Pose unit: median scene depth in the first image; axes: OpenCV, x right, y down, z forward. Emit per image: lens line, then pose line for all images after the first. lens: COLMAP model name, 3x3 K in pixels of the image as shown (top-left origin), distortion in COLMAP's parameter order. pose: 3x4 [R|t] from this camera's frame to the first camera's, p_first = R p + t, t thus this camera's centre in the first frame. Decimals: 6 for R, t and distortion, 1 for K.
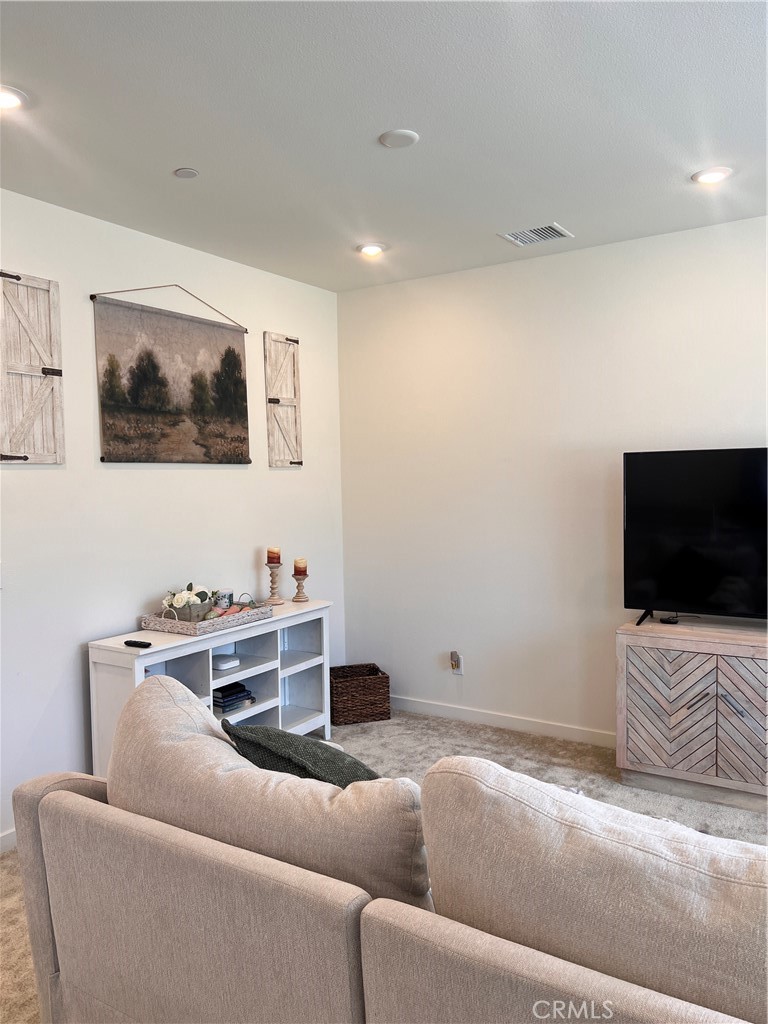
lens RADIAL K [[772.9, 0, 387.1], [0, 772.9, 514.5], [0, 0, 1]] dist [0.038566, -0.012589]
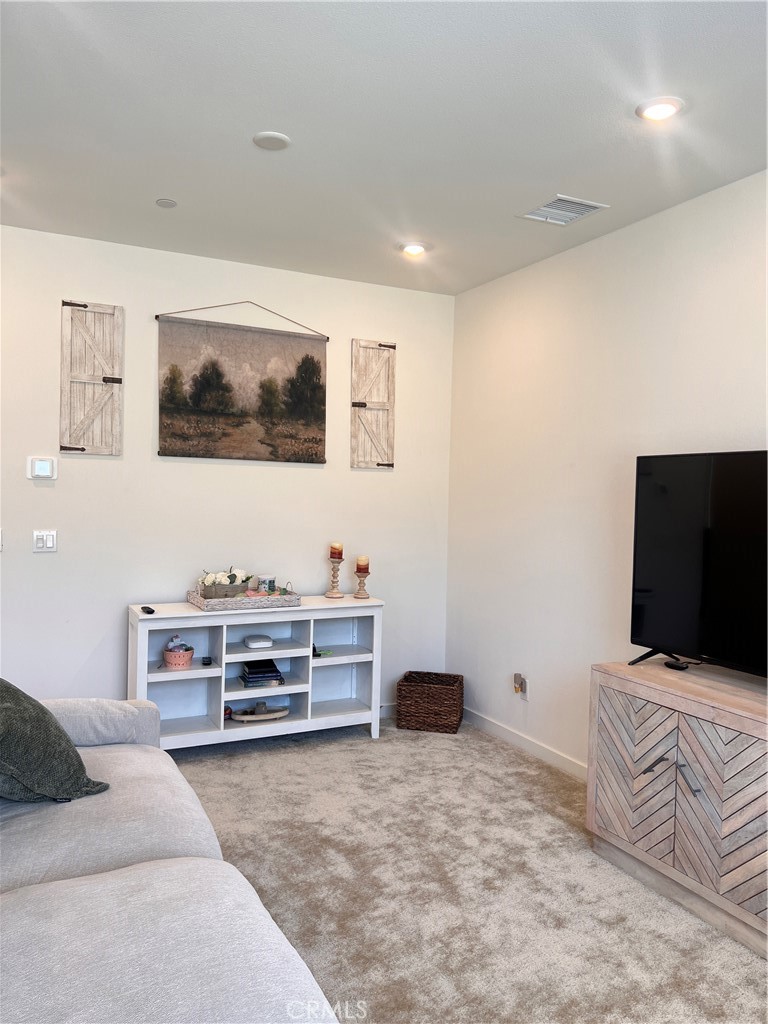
lens RADIAL K [[772.9, 0, 393.0], [0, 772.9, 516.3], [0, 0, 1]] dist [0.038566, -0.012589]
pose [[0.858993, 0.055567, -0.508963, 0.518523], [-0.066832, 0.997757, -0.003863, 0.005494], [0.507606, 0.037333, 0.860780, 0.156598]]
